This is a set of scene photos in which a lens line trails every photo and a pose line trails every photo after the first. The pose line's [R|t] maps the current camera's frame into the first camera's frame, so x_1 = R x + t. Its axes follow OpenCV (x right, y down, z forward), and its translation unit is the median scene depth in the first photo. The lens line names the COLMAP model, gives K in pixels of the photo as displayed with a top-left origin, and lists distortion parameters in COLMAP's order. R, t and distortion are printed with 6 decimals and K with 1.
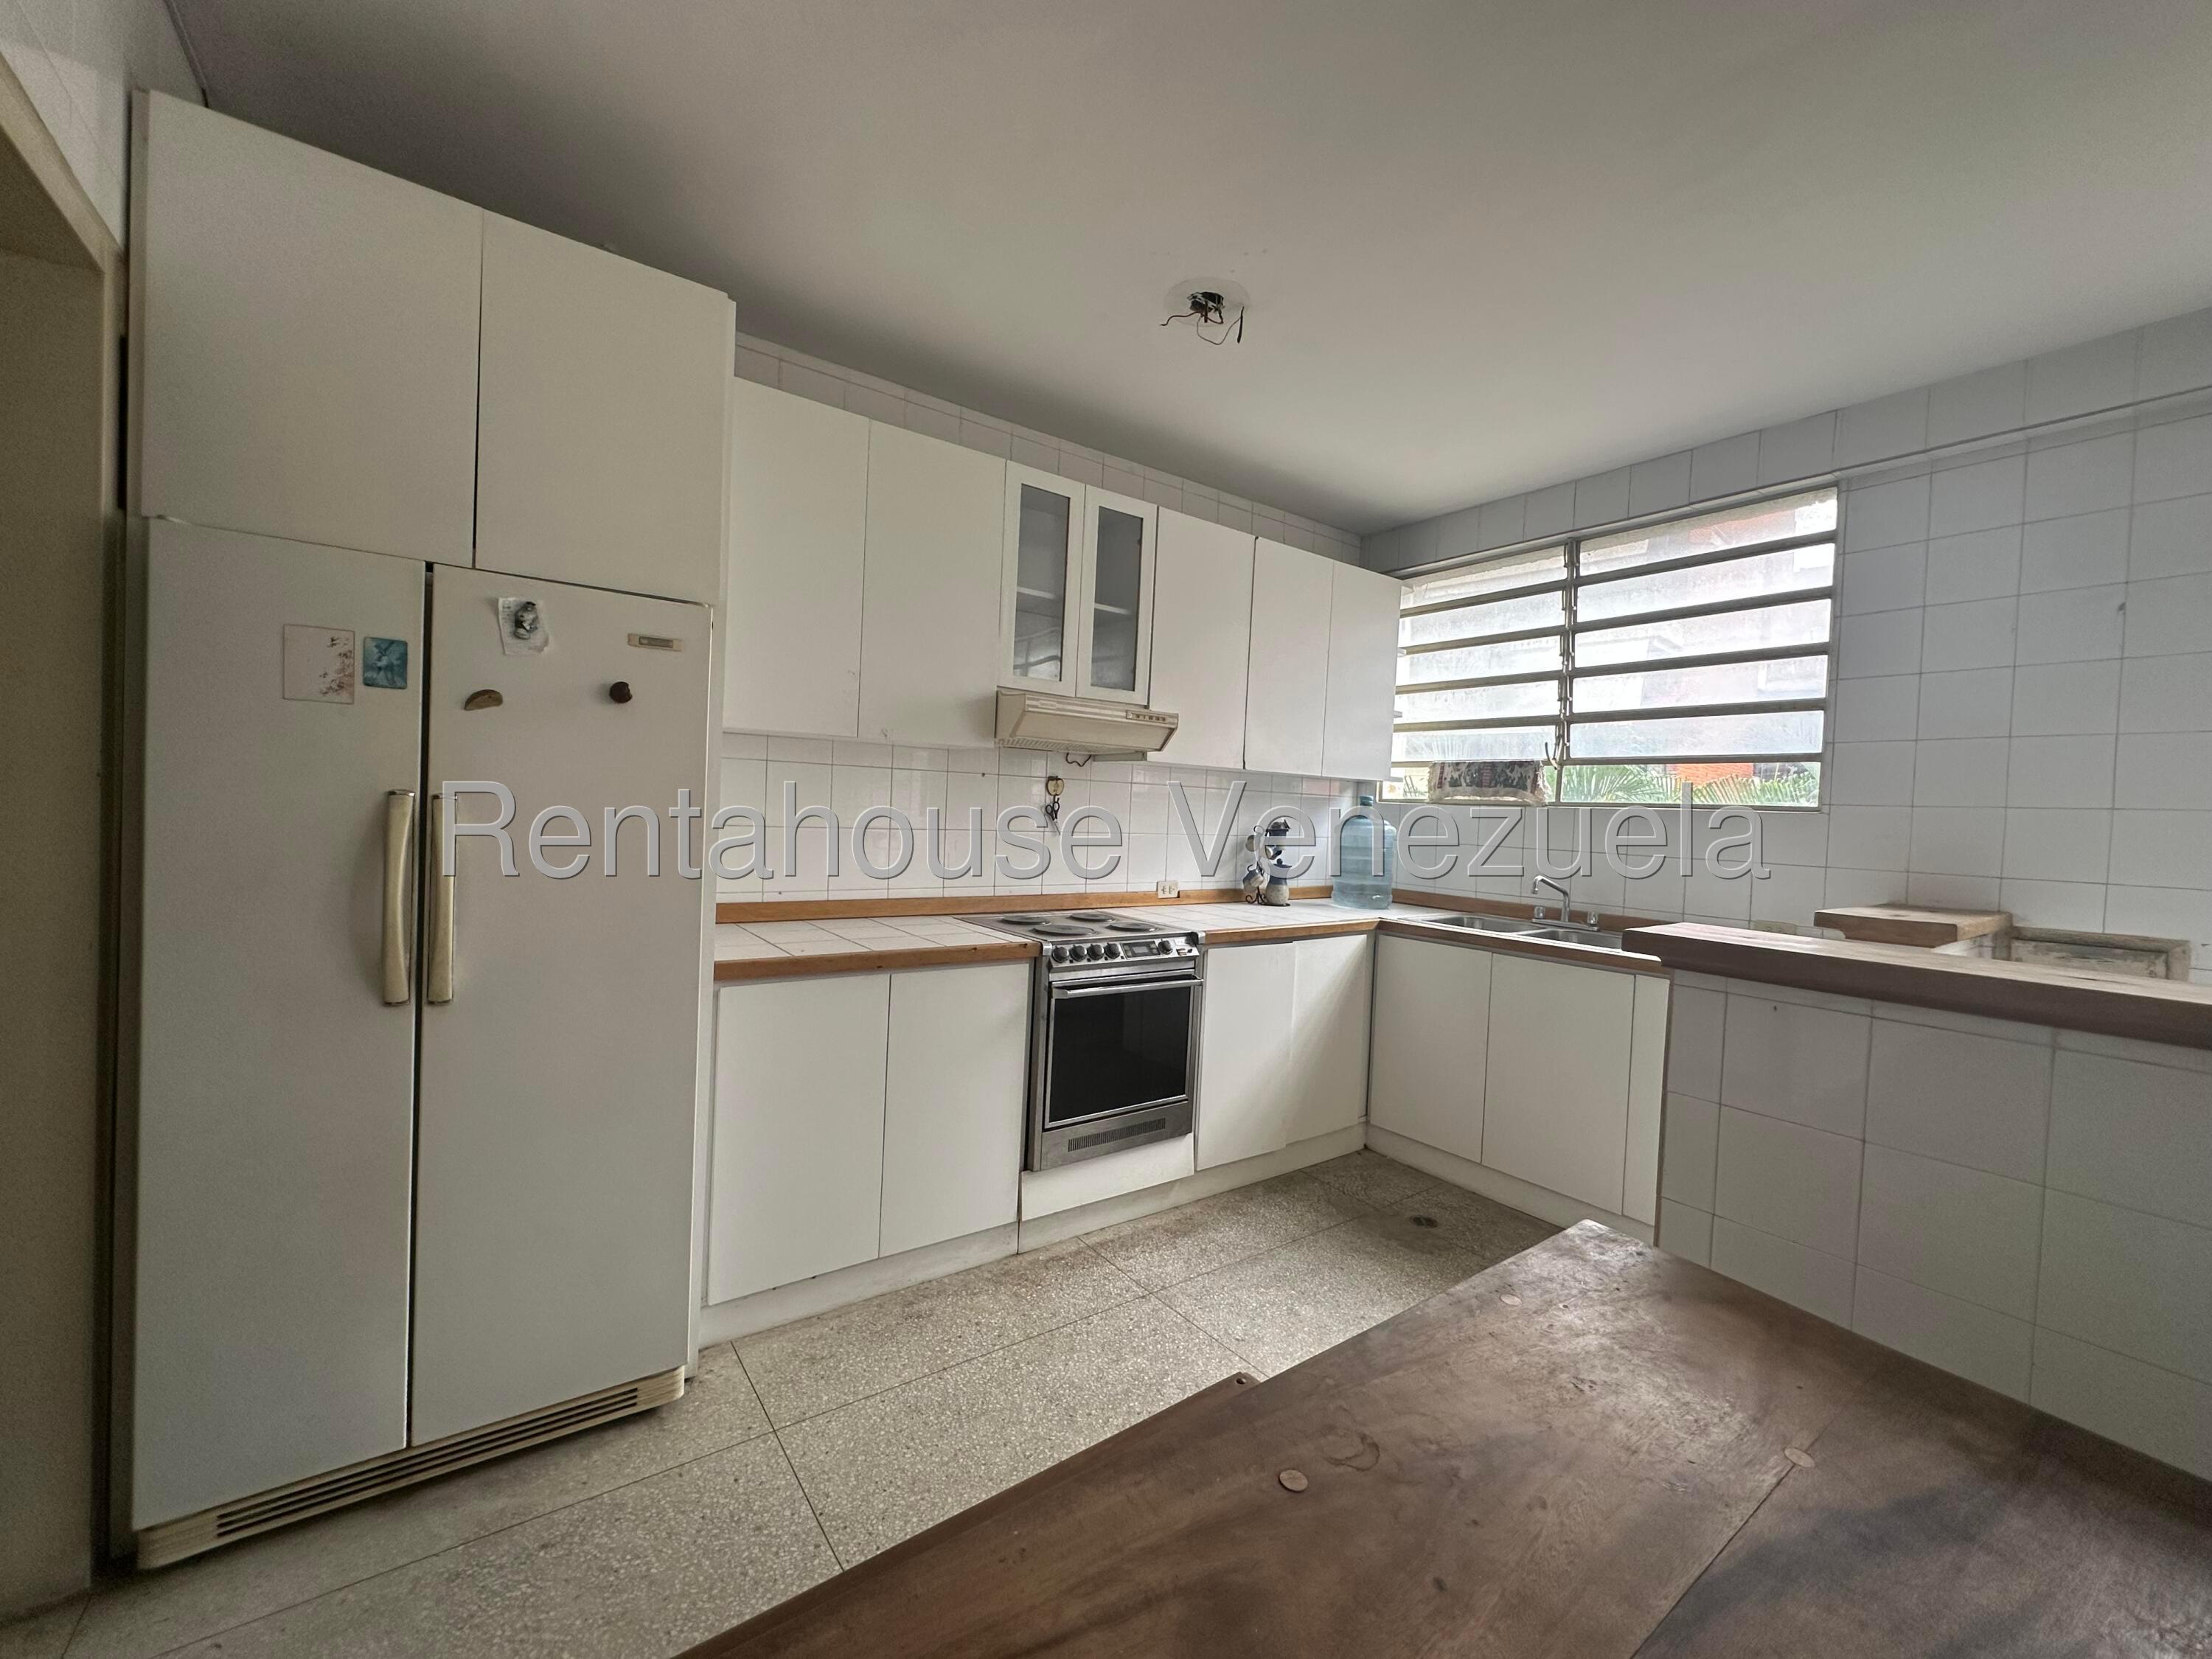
lens RADIAL K [[883.4, 0, 1107.5], [0, 883.4, 830.1], [0, 0, 1]] dist [-0.003537, 0.001092]
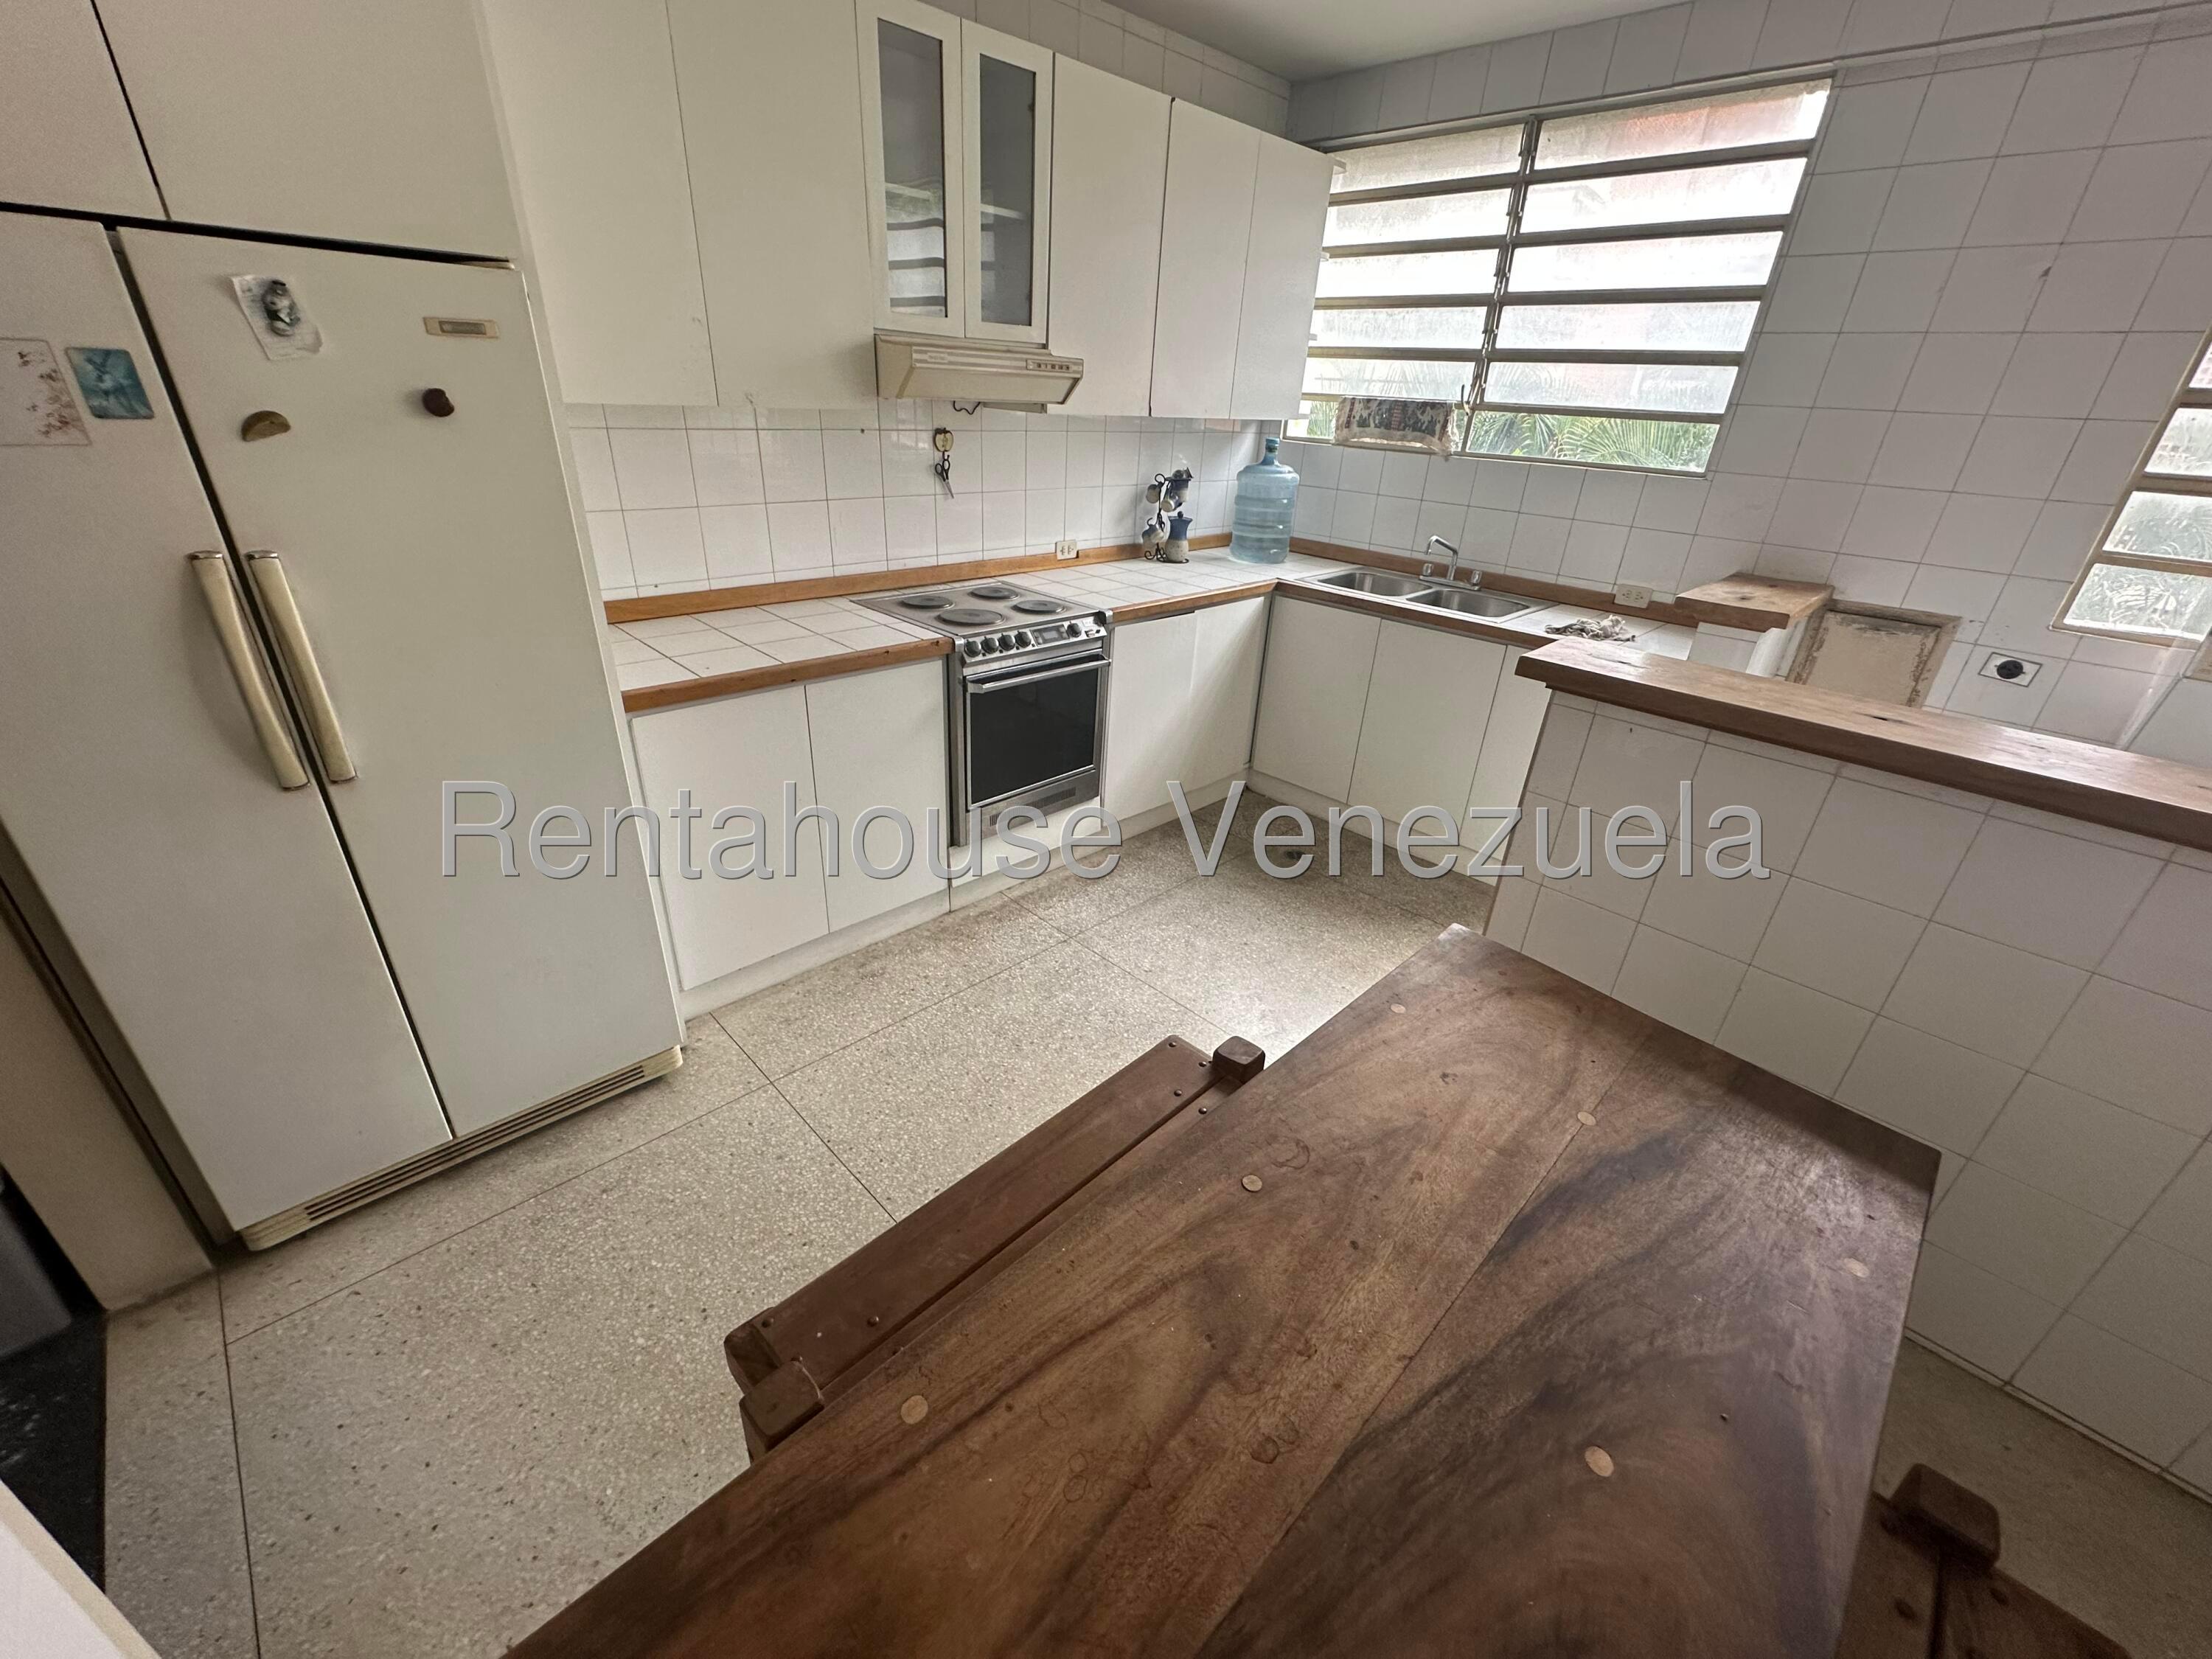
lens RADIAL K [[883.4, 0, 1107.7], [0, 883.4, 830.2], [0, 0, 1]] dist [-0.003537, 0.001092]
pose [[0.989228, -0.058025, 0.134394, -0.059362], [-0.005886, 0.901575, 0.432583, -0.127424], [-0.146267, -0.428714, 0.891521, 0.012770]]
